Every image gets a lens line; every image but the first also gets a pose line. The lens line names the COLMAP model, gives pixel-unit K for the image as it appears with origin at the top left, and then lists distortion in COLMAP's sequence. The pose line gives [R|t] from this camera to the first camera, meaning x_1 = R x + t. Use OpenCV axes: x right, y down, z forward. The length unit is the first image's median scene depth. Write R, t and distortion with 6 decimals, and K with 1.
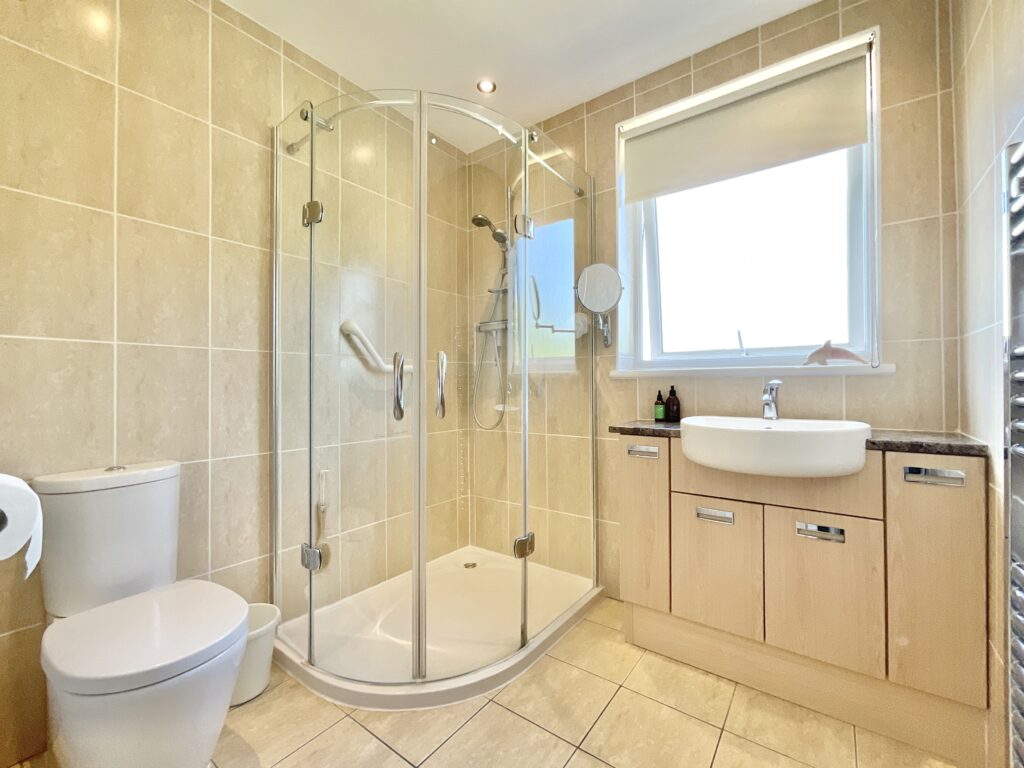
lens RADIAL K [[416.1, 0, 510.4], [0, 416.1, 383.8], [0, 0, 1]] dist [-0.008408, 0.001077]
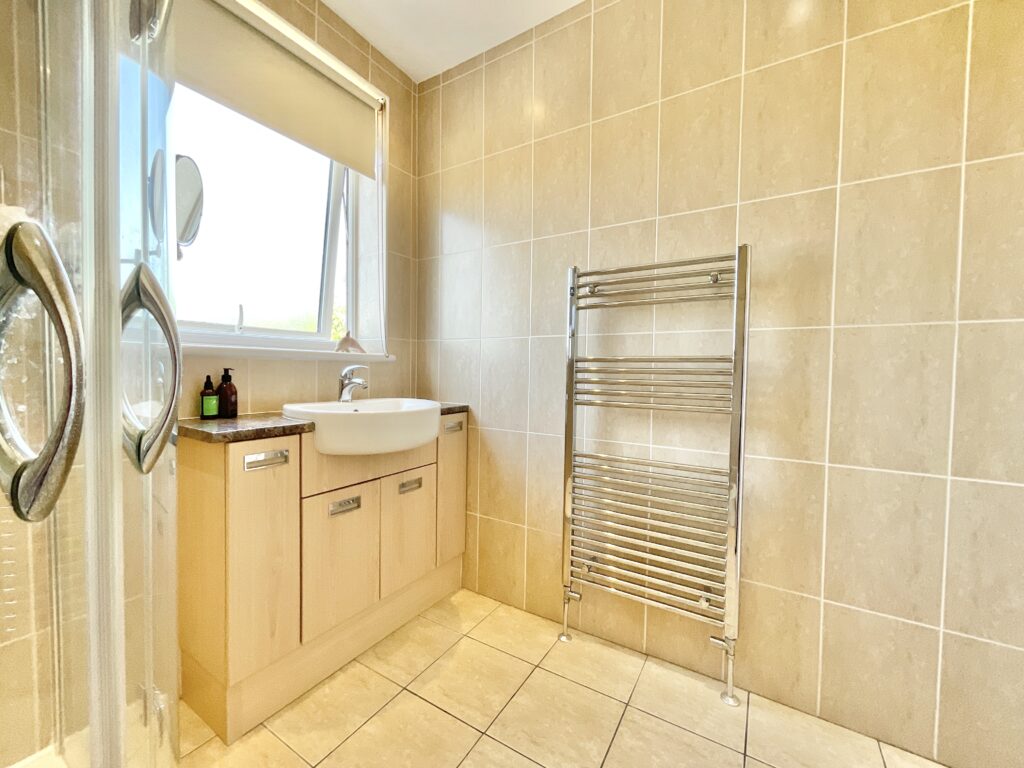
lens RADIAL K [[416.1, 0, 510.4], [0, 416.1, 383.8], [0, 0, 1]] dist [-0.008408, 0.001077]
pose [[-0.079640, -0.028623, 0.996413, -0.463614], [-0.020075, 0.999431, 0.027105, 0.002226], [-0.996622, -0.017844, -0.080169, 0.672928]]
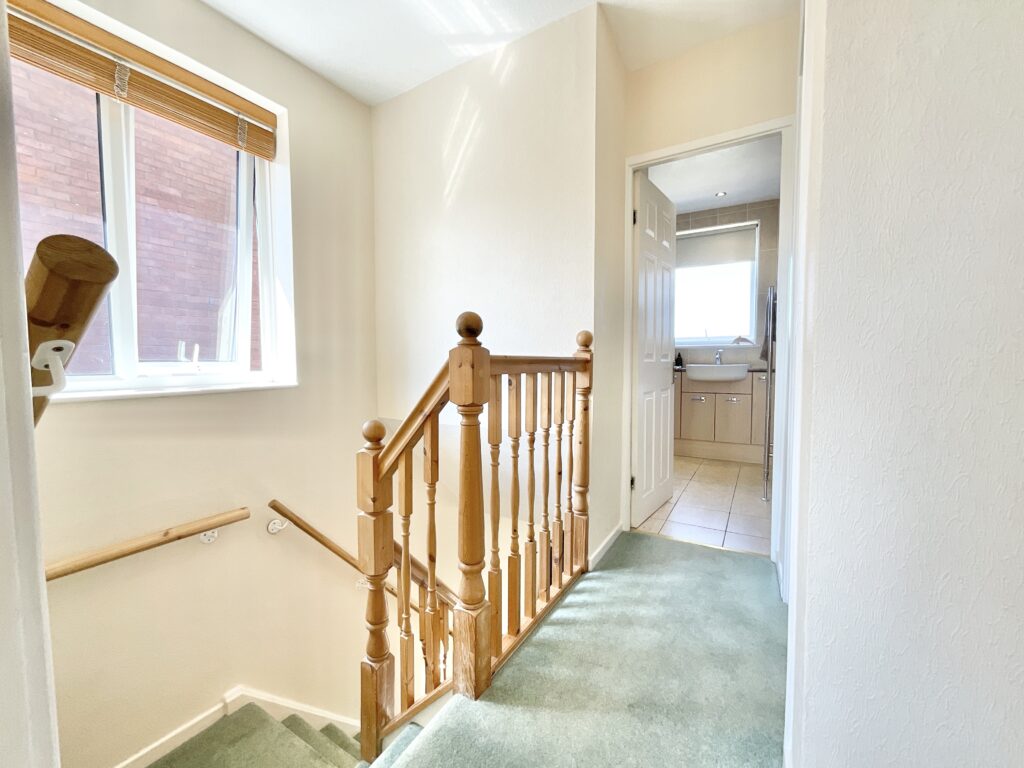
lens RADIAL K [[416.1, 0, 510.4], [0, 416.1, 383.8], [0, 0, 1]] dist [-0.008408, 0.001077]
pose [[0.994936, -0.010268, 0.099989, -0.978434], [0.004346, 0.998233, 0.059262, 0.042933], [-0.100421, -0.058528, 0.993222, -1.537043]]
